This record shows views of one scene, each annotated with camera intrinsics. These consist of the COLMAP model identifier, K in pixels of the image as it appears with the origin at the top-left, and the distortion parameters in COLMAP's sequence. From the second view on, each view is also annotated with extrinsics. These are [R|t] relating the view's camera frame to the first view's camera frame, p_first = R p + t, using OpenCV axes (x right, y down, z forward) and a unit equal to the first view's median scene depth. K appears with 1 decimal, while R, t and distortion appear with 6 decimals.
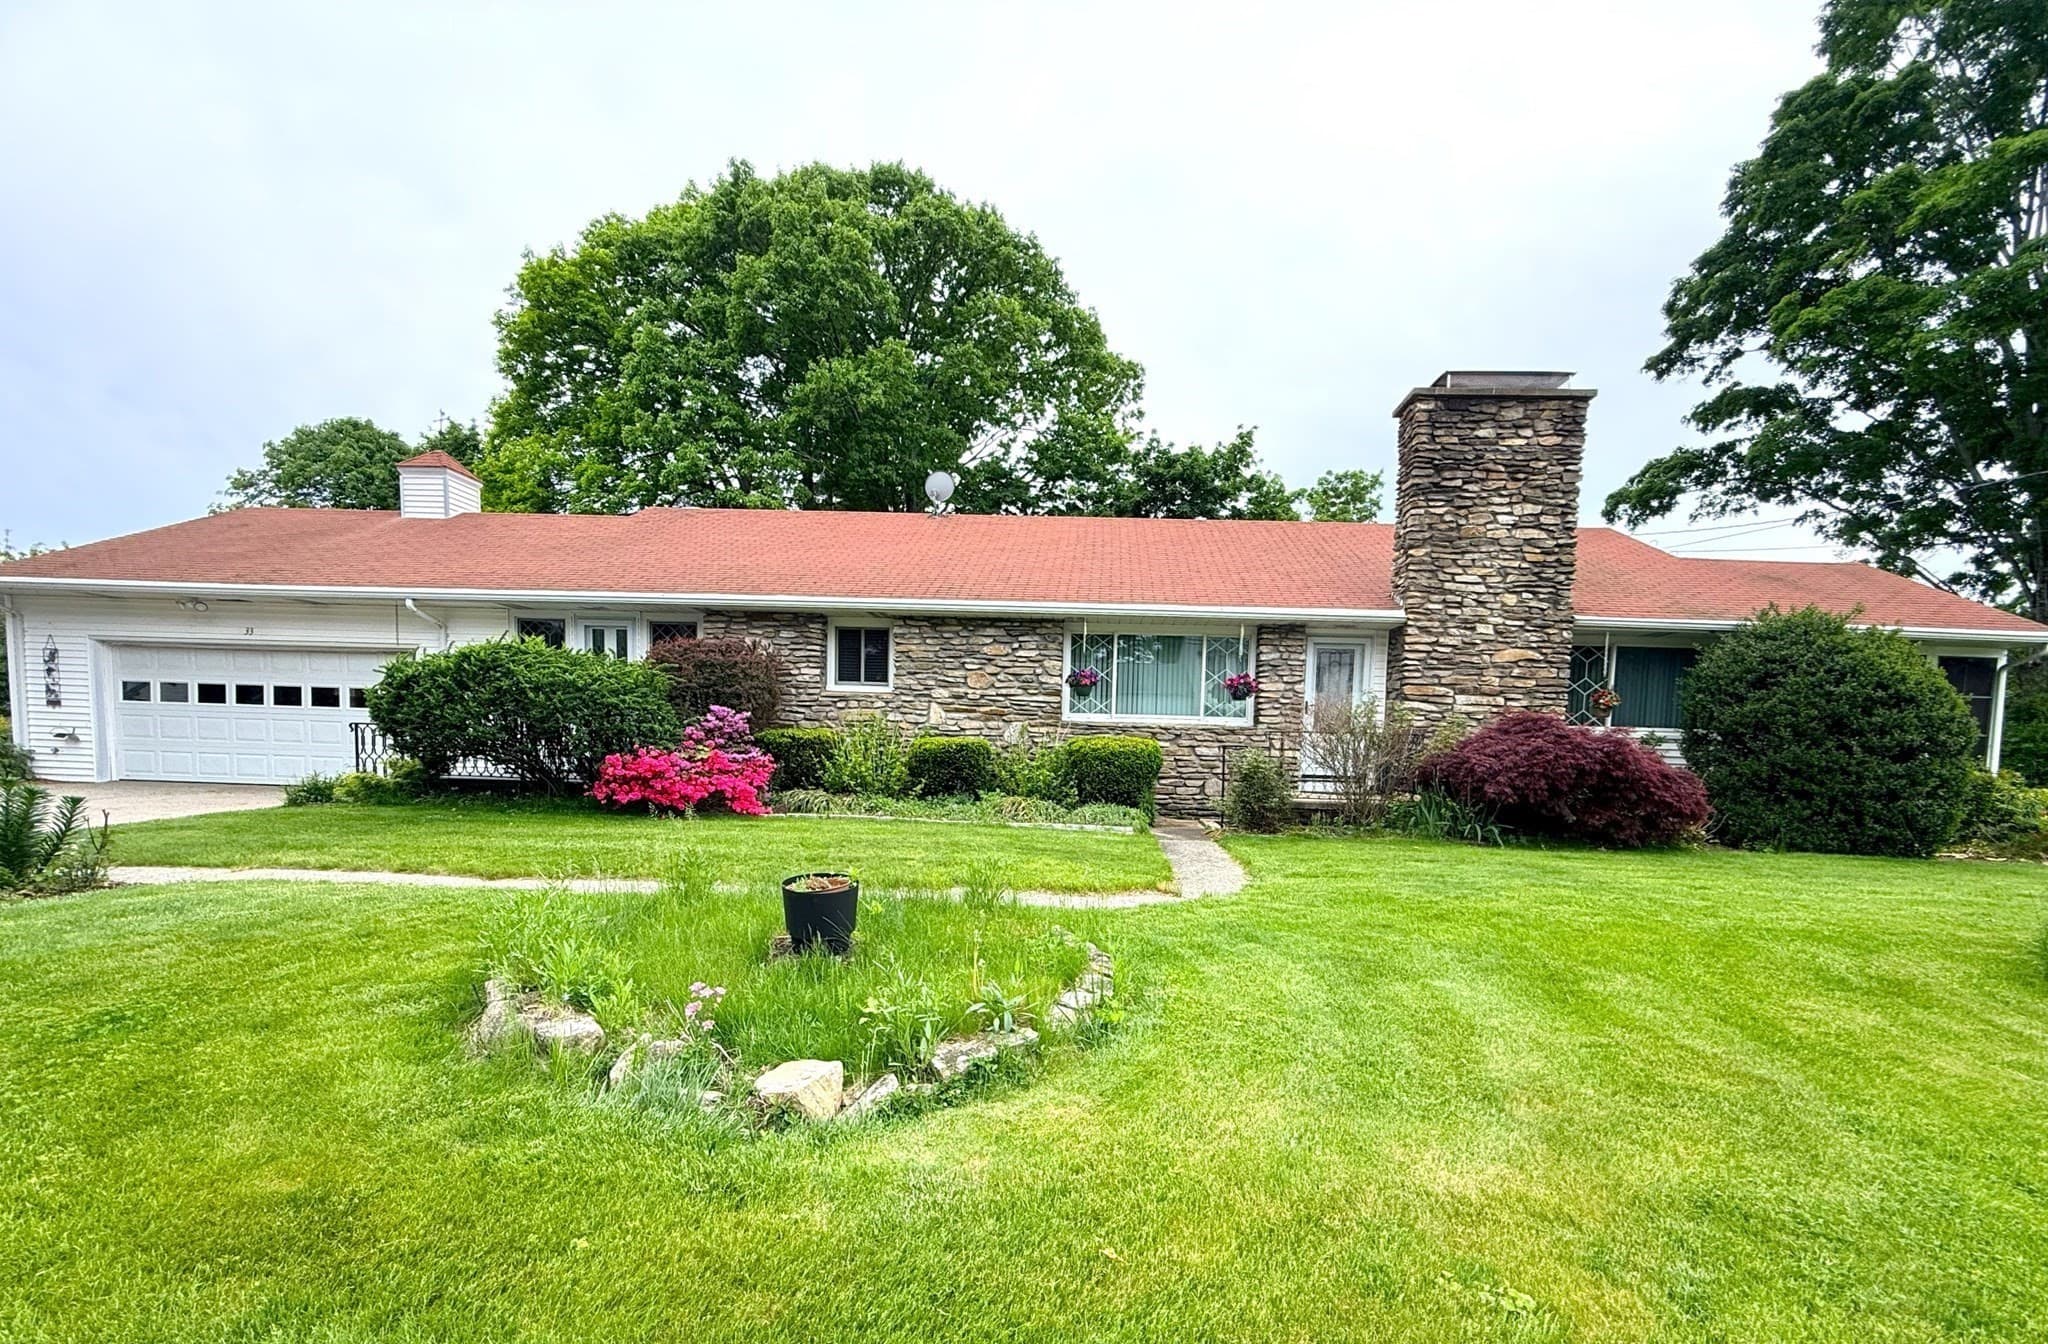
lens RADIAL K [[879.9, 0, 1071.9], [0, 879.9, 806.6], [0, 0, 1]] dist [-0.001577, 0.001891]
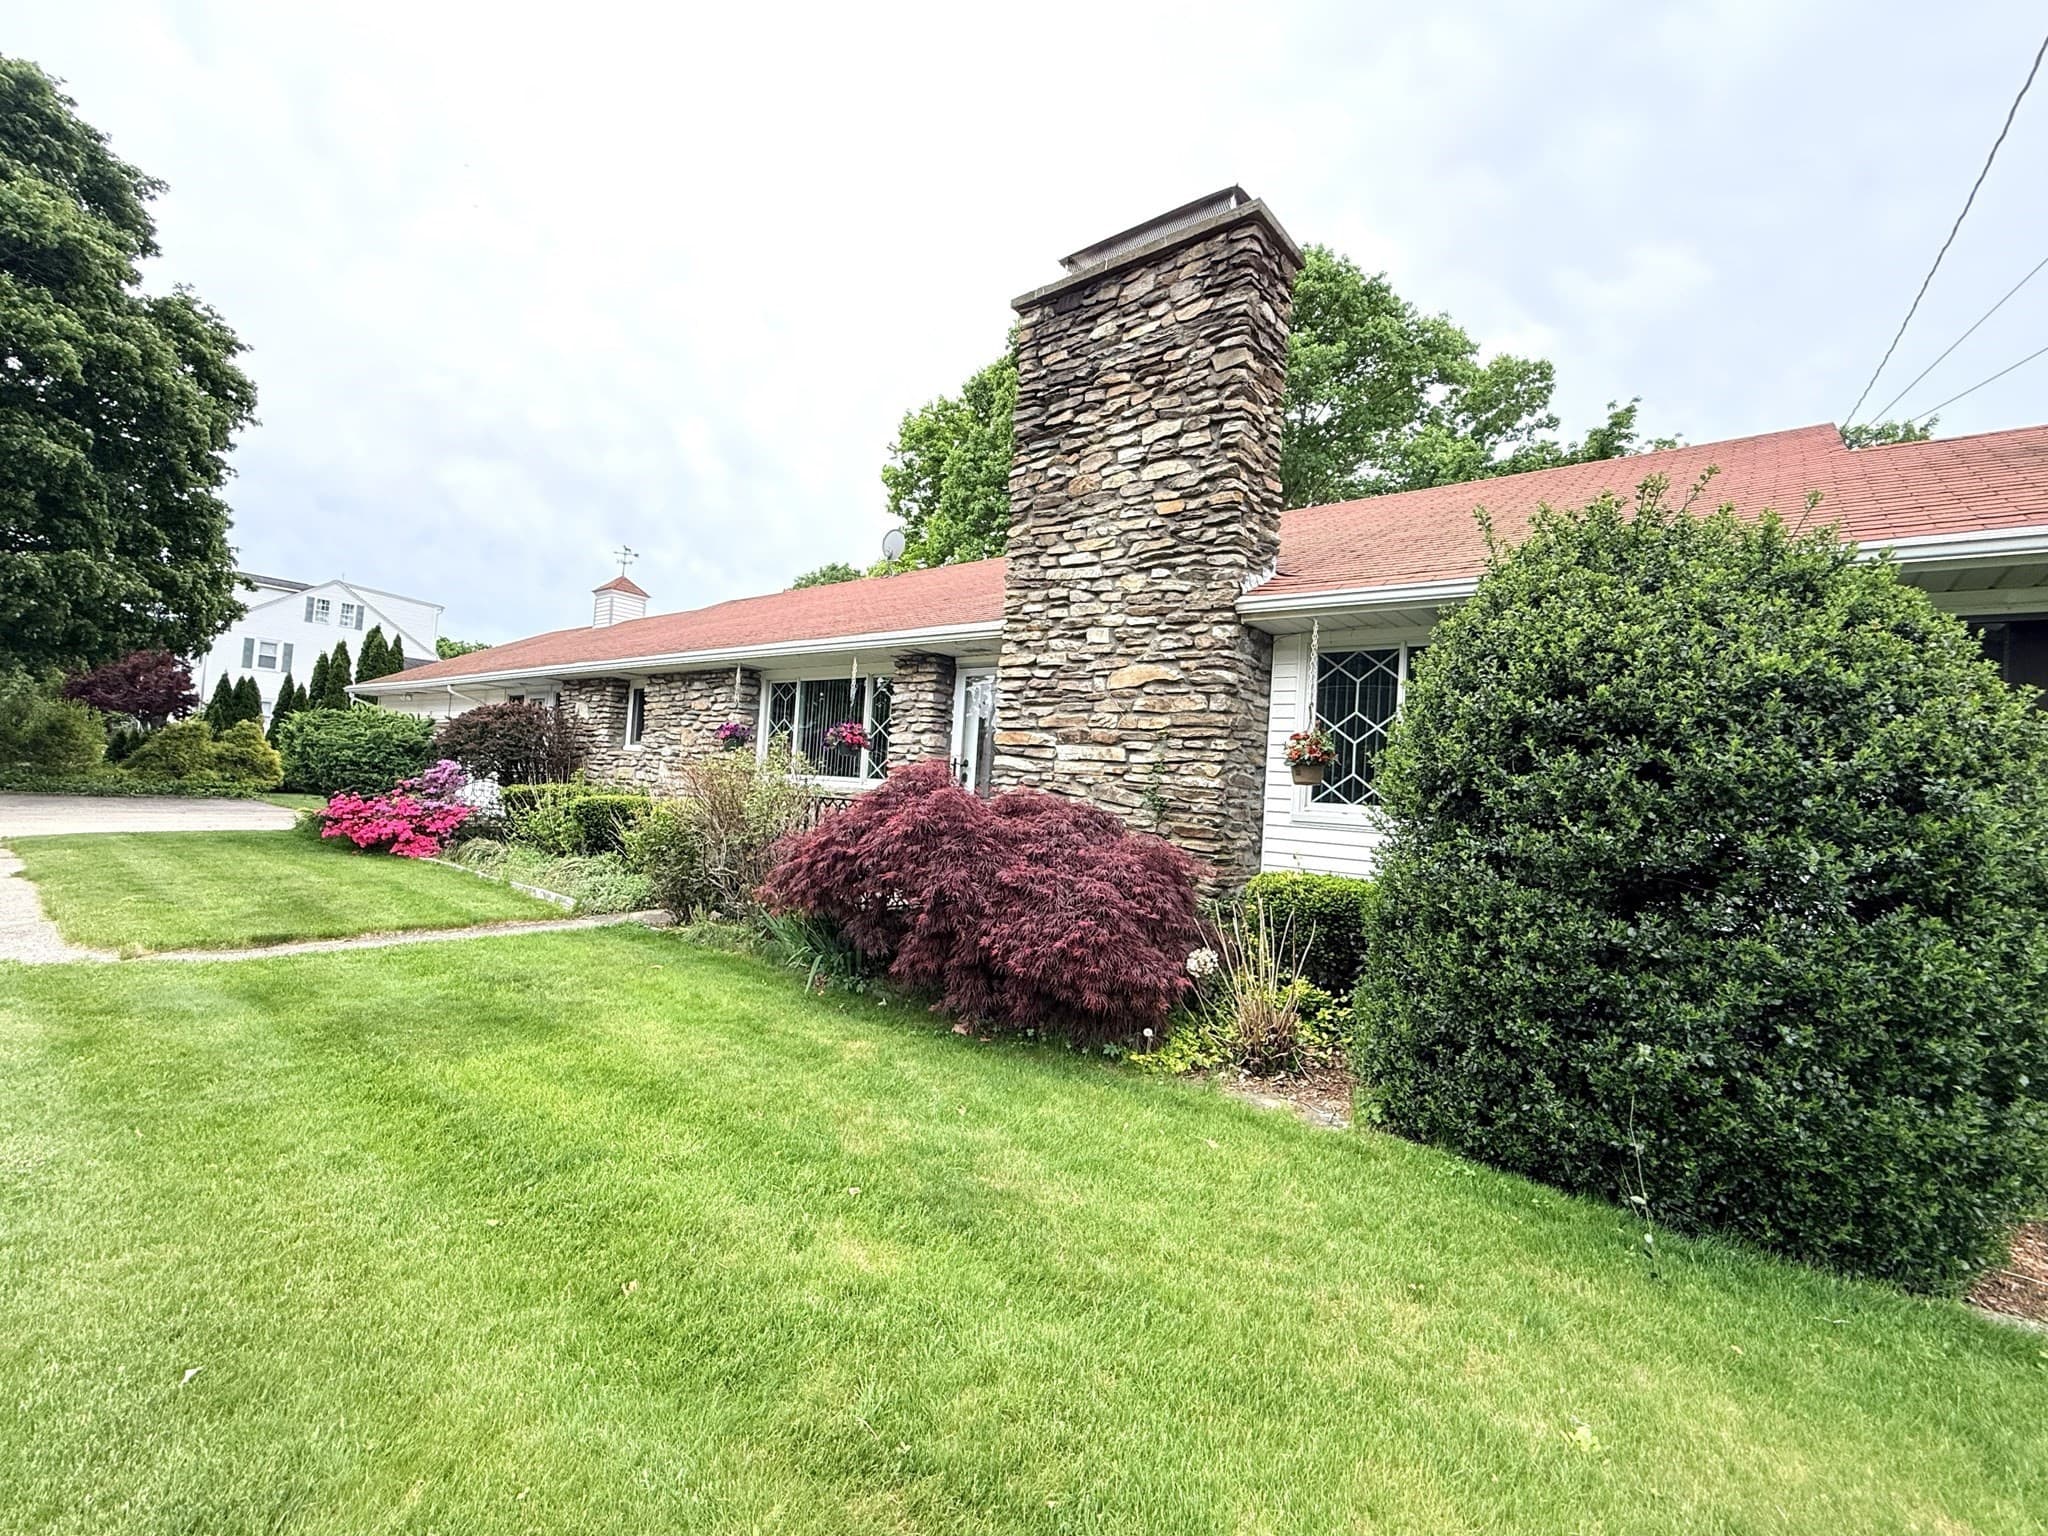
lens RADIAL K [[899.6, 0, 1009.5], [0, 899.6, 766.1], [0, 0, 1]] dist [0.002863, -0.002541]
pose [[0.781865, 0.001906, -0.623445, 0.801460], [-0.089586, 0.989961, -0.109323, -0.040223], [0.616978, 0.141328, 0.774186, 0.495100]]
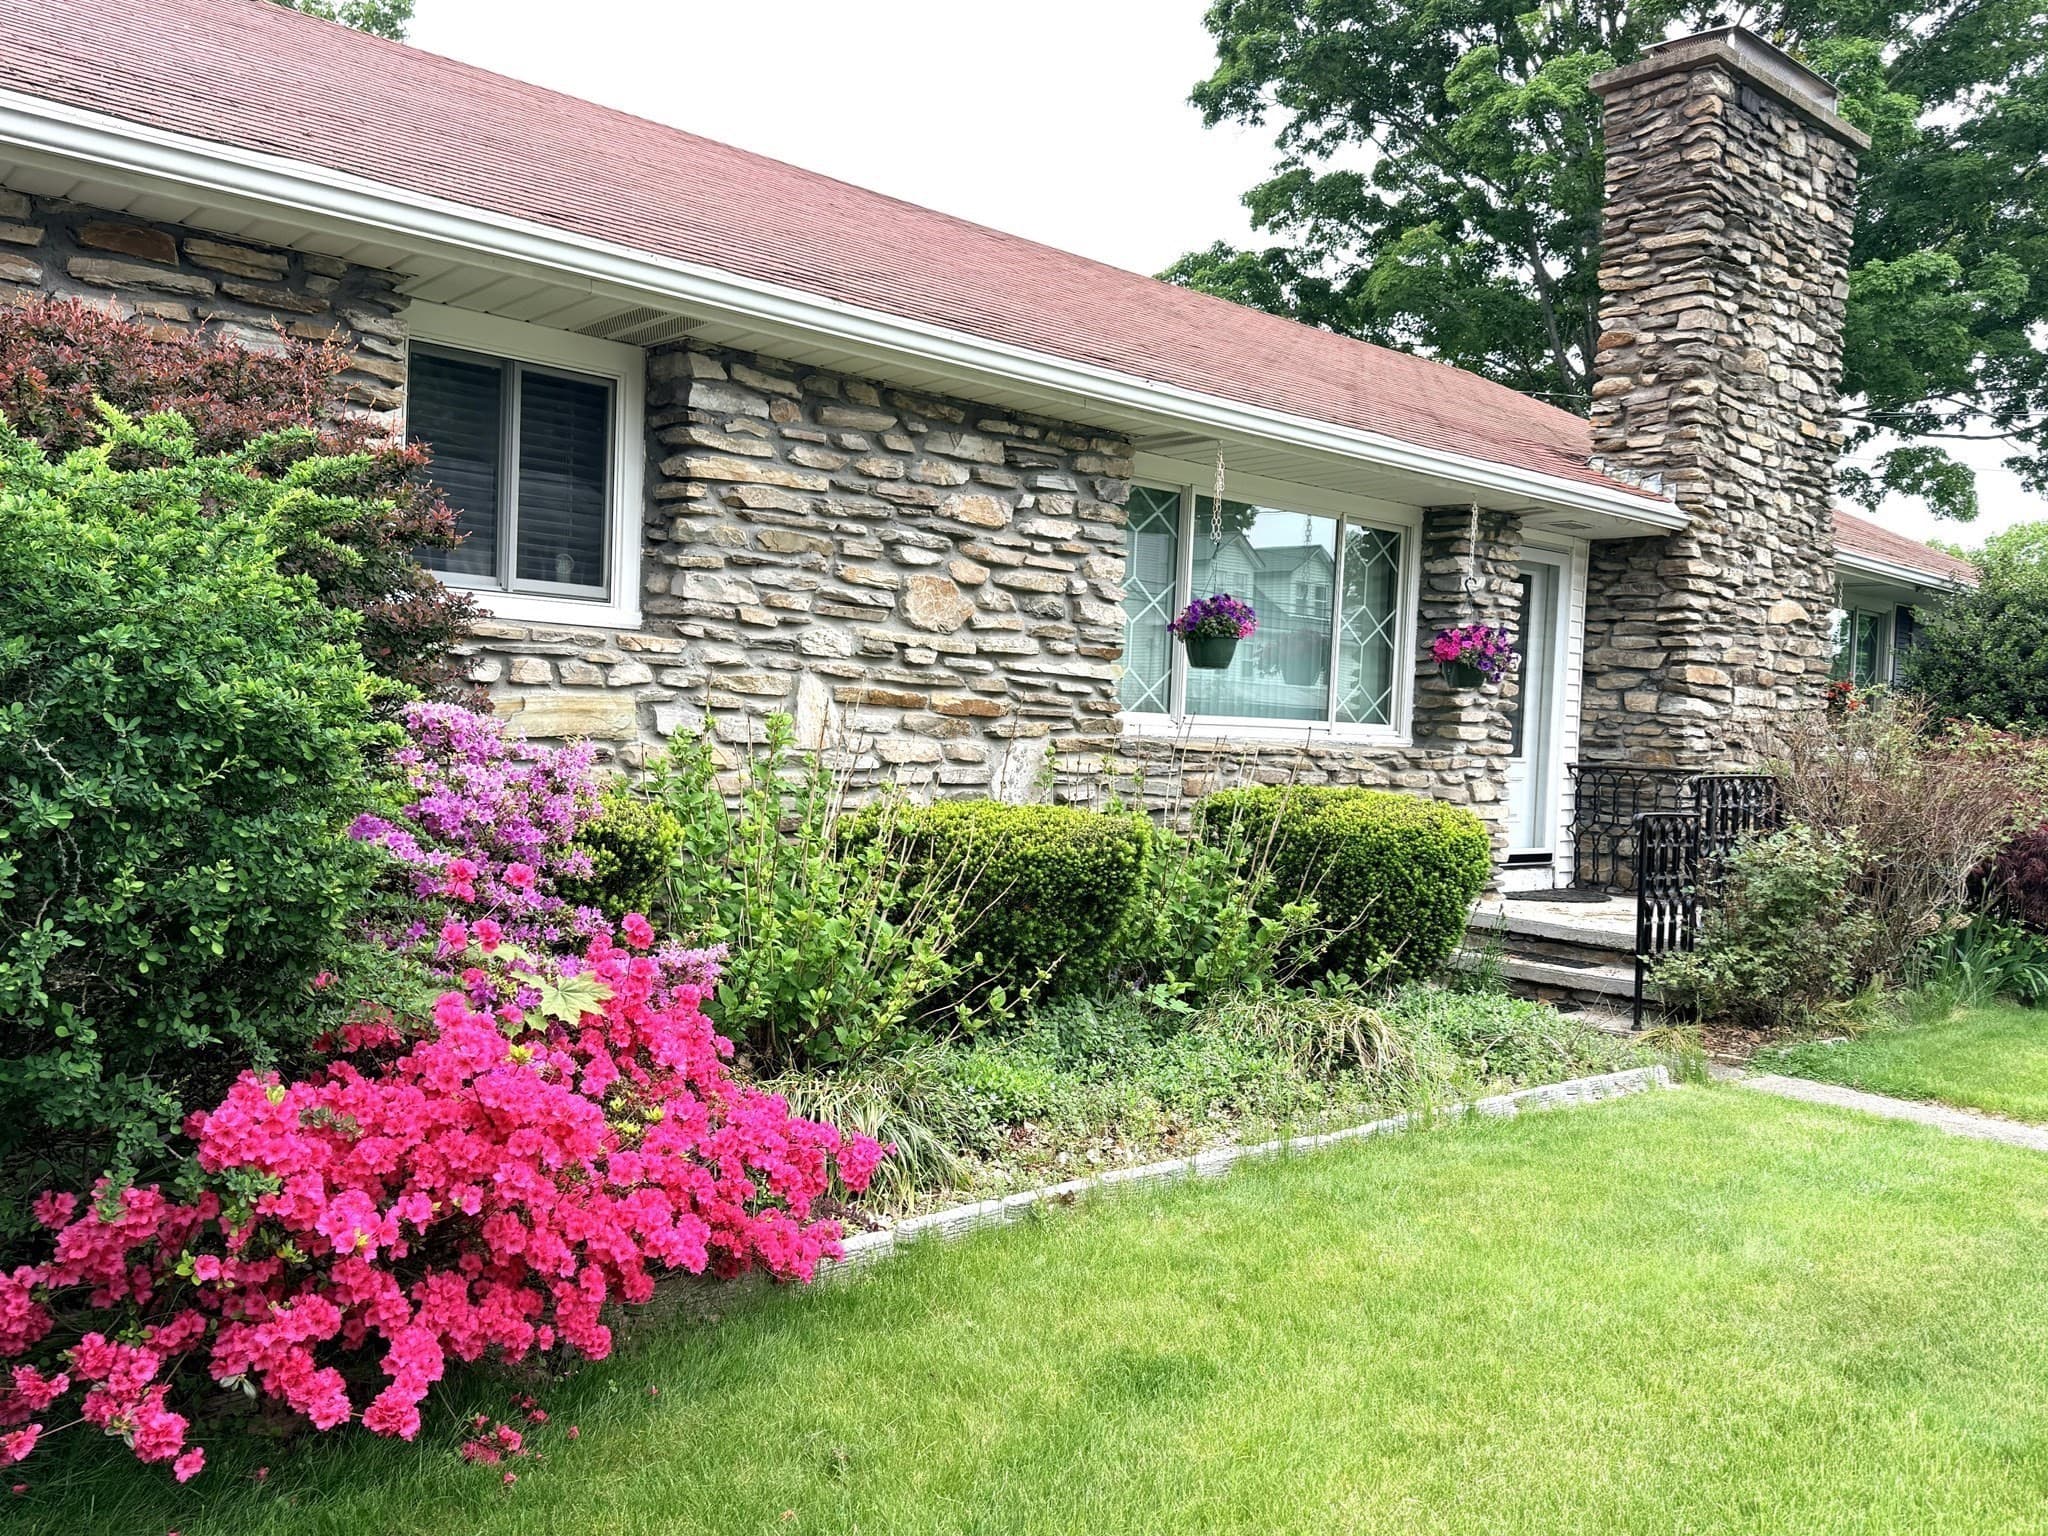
lens RADIAL K [[1687.5, 0, 1063.8], [0, 1687.5, 769.7], [0, 0, 1]] dist [0.080254, -0.049873]
pose [[0.706513, -0.017315, 0.707488, -0.509786], [0.036551, 0.999259, -0.012044, -0.081746], [-0.706756, 0.034369, 0.706622, 0.589993]]
